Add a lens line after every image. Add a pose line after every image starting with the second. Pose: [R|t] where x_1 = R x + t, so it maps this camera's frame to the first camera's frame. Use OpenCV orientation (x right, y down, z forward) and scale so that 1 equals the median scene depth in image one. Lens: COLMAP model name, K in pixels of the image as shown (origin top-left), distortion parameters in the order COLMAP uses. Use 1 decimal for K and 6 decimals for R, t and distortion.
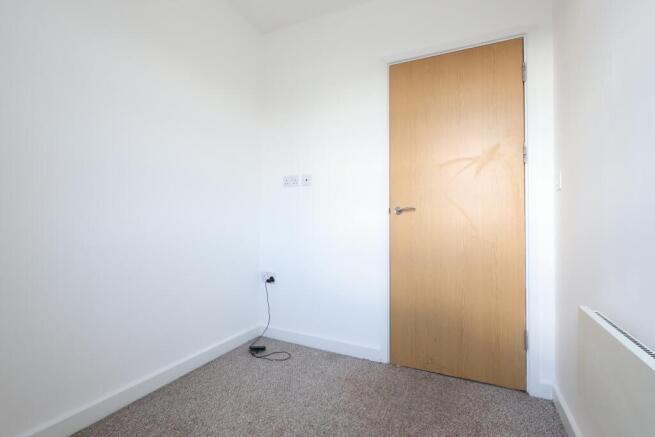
lens RADIAL K [[308.6, 0, 327.3], [0, 308.6, 218.5], [0, 0, 1]] dist [0.001240, -0.000596]
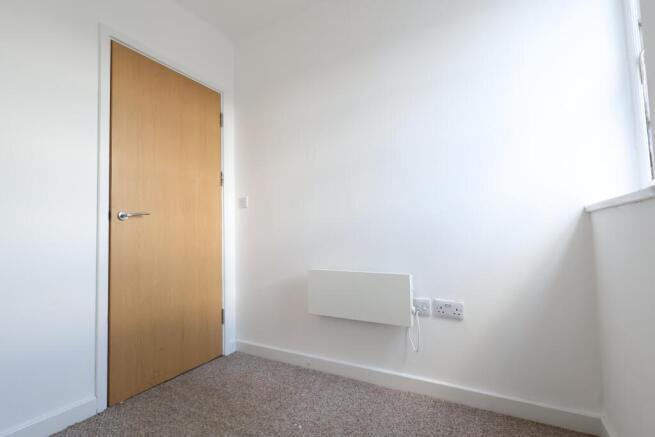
lens RADIAL K [[308.6, 0, 327.4], [0, 308.6, 218.9], [0, 0, 1]] dist [0.001240, -0.000596]
pose [[0.058136, 0.034098, 0.997726, -0.637601], [0.010959, 0.999334, -0.034792, 0.018214], [-0.998249, 0.012957, 0.057724, 0.423177]]
